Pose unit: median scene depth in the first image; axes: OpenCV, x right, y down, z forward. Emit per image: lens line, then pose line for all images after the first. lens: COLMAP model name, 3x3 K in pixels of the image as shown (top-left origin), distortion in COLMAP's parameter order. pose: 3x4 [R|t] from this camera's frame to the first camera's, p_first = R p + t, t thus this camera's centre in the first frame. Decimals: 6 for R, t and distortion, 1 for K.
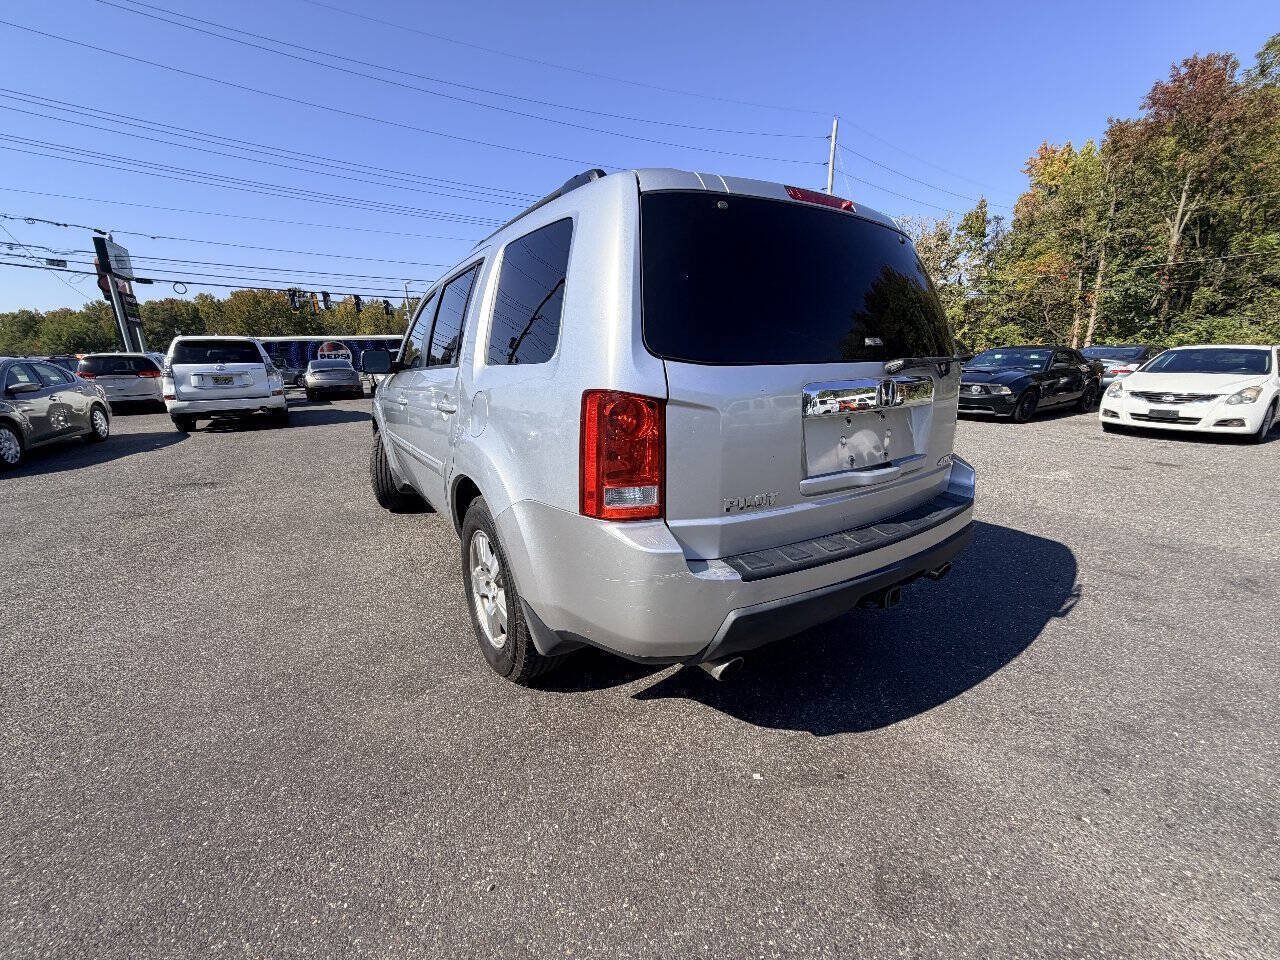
lens RADIAL K [[508.2, 0, 637.1], [0, 508.2, 477.2], [0, 0, 1]] dist [-0.000885, 0.000379]
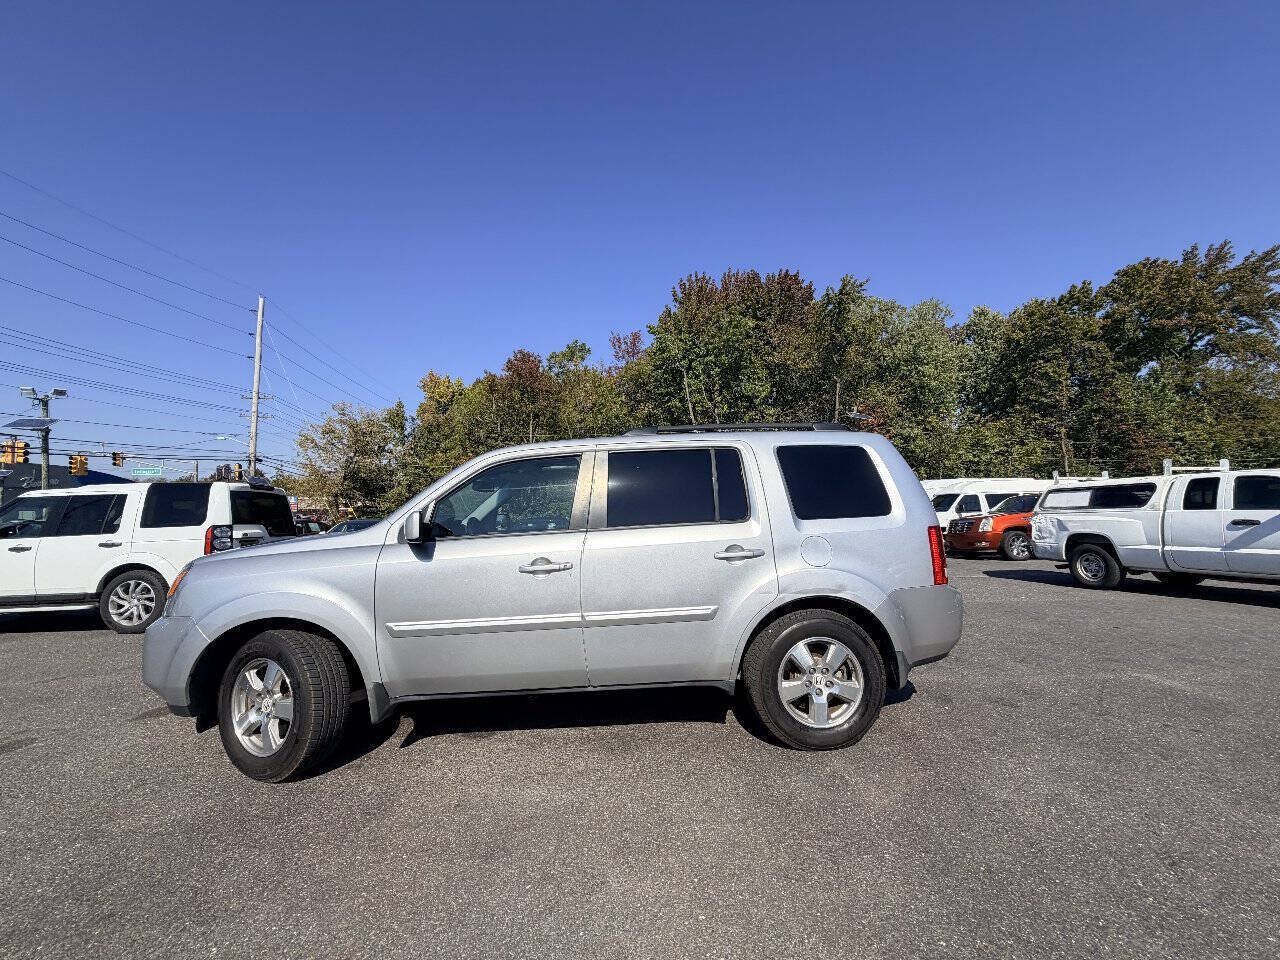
lens RADIAL K [[508.2, 0, 637.4], [0, 508.2, 479.0], [0, 0, 1]] dist [-0.000885, 0.000379]
pose [[0.492891, 0.070867, 0.867200, -0.357583], [0.216753, 0.955255, -0.201259, -0.026441], [-0.842660, 0.287168, 0.455476, 0.132432]]
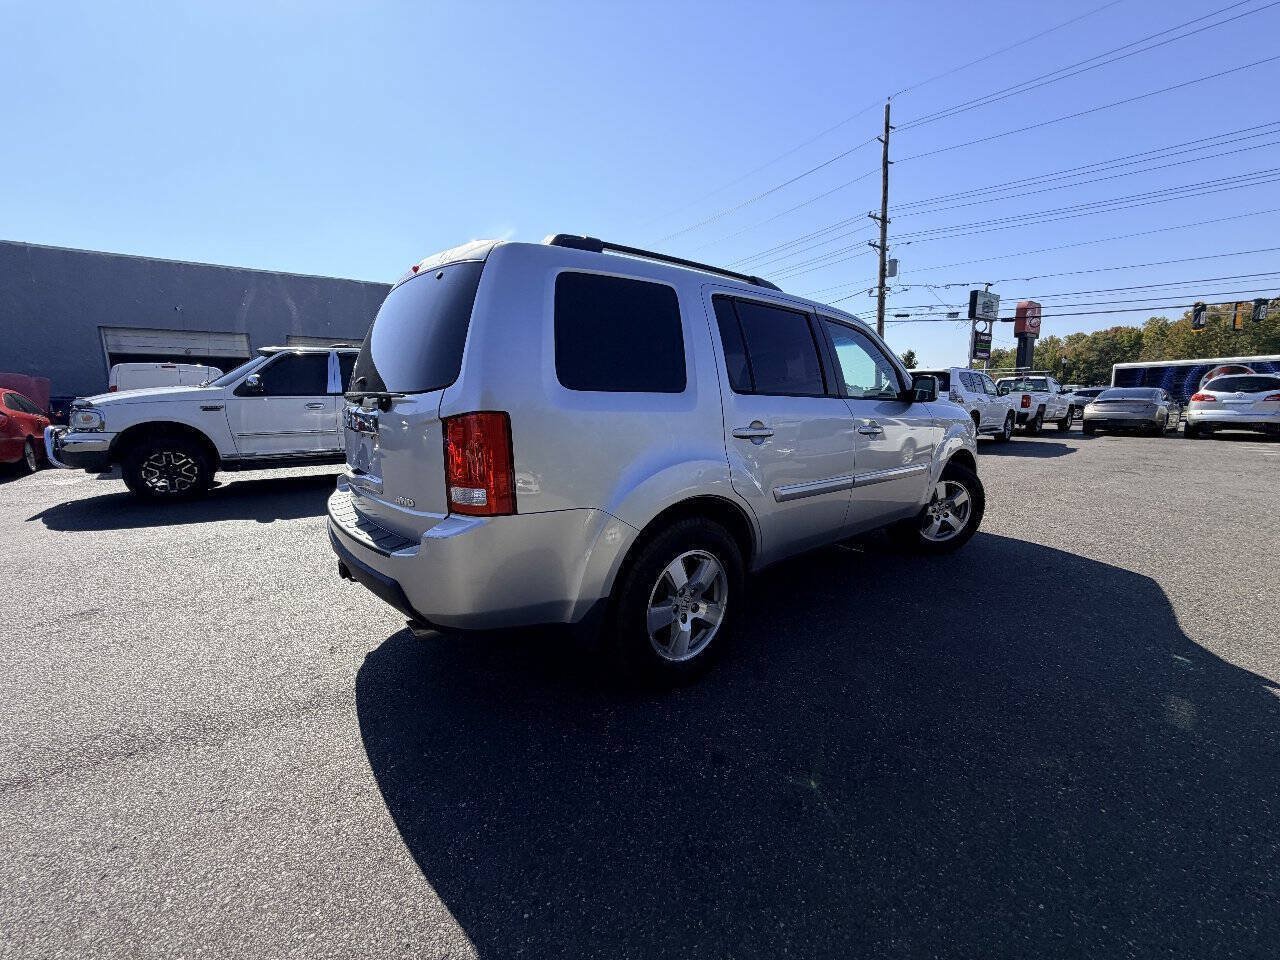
lens RADIAL K [[508.2, 0, 638.9], [0, 508.2, 479.4], [0, 0, 1]] dist [-0.000885, 0.000379]
pose [[0.106608, 0.178879, -0.978078, 0.302476], [-0.226094, 0.962276, 0.151345, -0.060346], [0.968254, 0.205003, 0.143030, 0.248145]]
